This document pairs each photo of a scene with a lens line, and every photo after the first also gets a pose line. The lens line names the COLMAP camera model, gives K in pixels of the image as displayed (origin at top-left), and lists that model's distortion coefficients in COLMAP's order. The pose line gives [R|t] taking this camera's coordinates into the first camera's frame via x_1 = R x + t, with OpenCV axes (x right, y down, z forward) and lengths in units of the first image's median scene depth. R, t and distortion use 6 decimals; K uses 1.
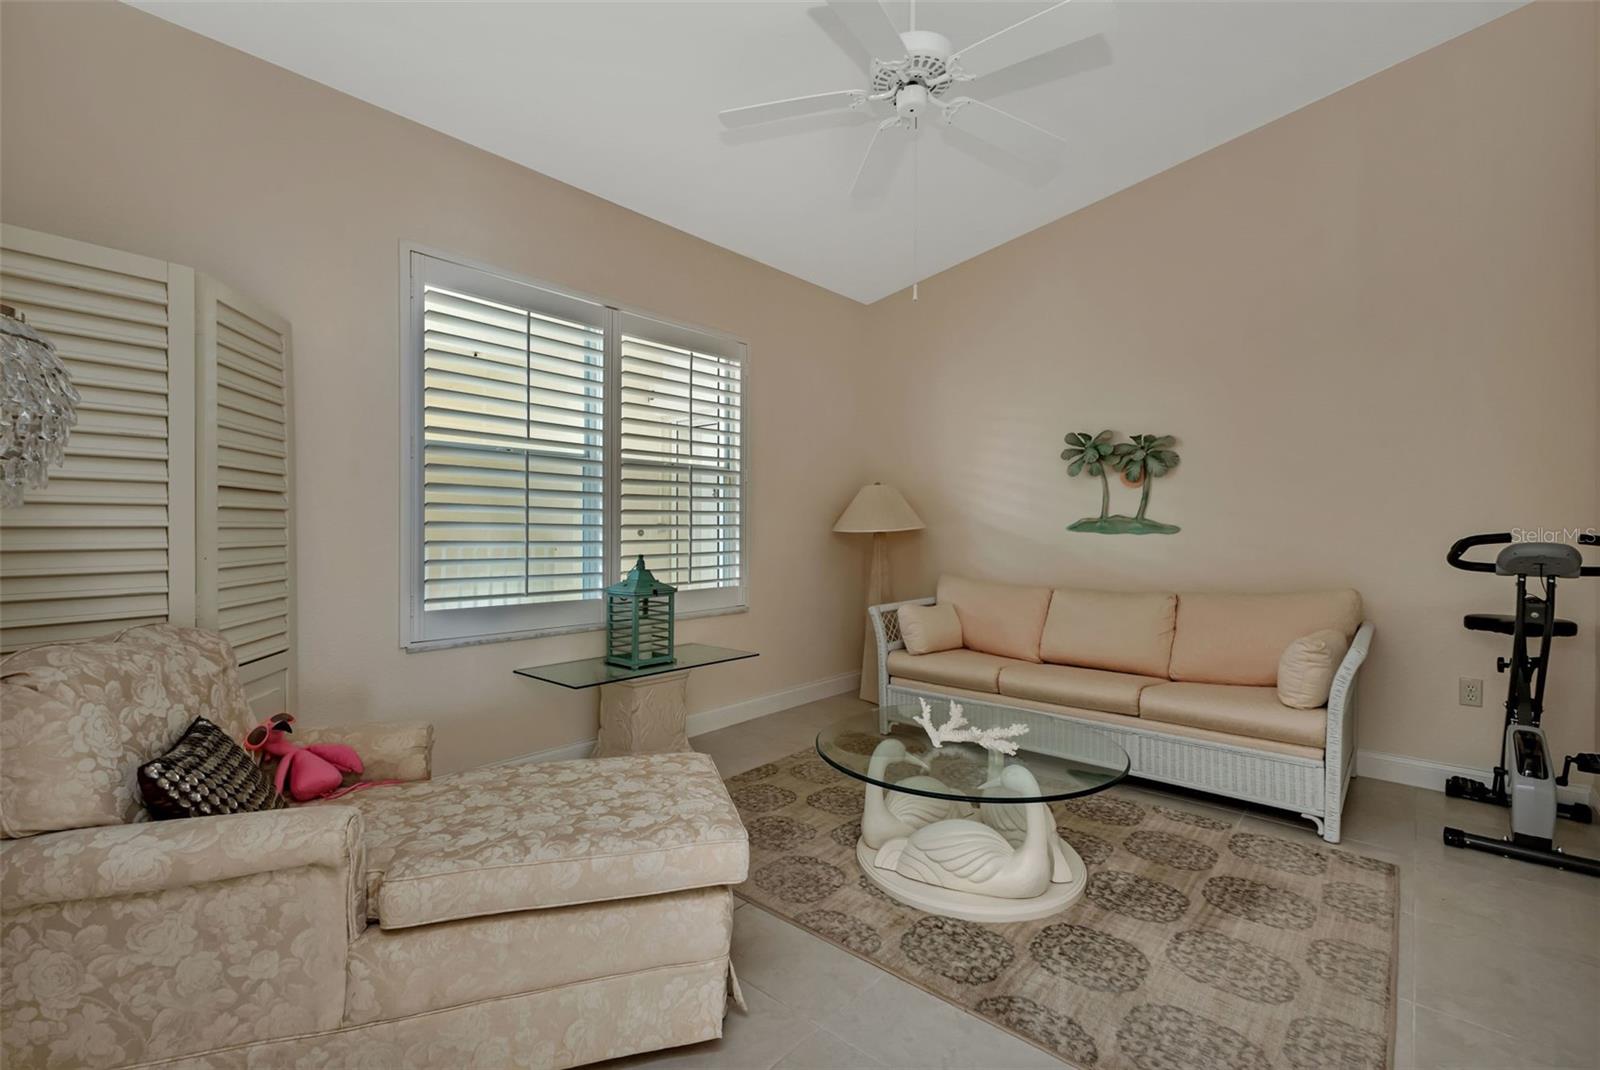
lens RADIAL K [[717.1, 0, 808.2], [0, 717.1, 526.9], [0, 0, 1]] dist [0.016275, -0.002181]
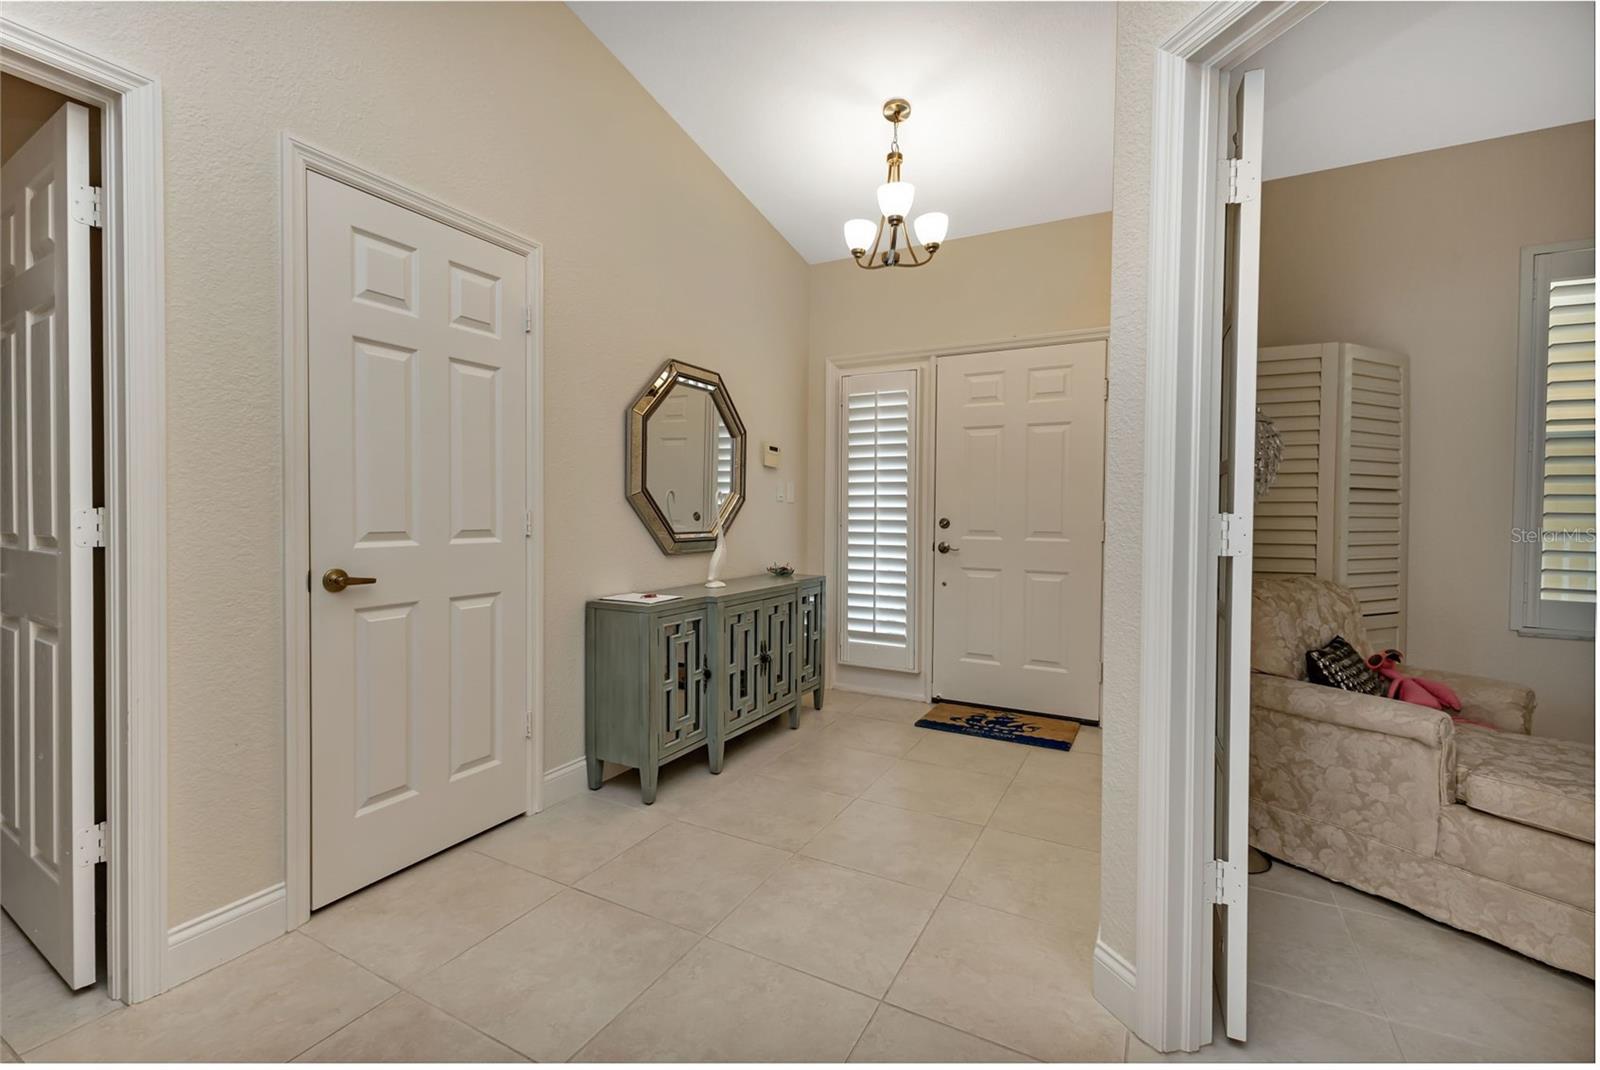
lens RADIAL K [[650.4, 0, 807.0], [0, 650.4, 519.5], [0, 0, 1]] dist [-0.001111, -0.000720]
pose [[0.203717, 0.016428, -0.978892, 0.367319], [-0.012372, 0.999823, 0.014204, 0.001781], [0.978952, 0.009218, 0.203884, -0.507675]]
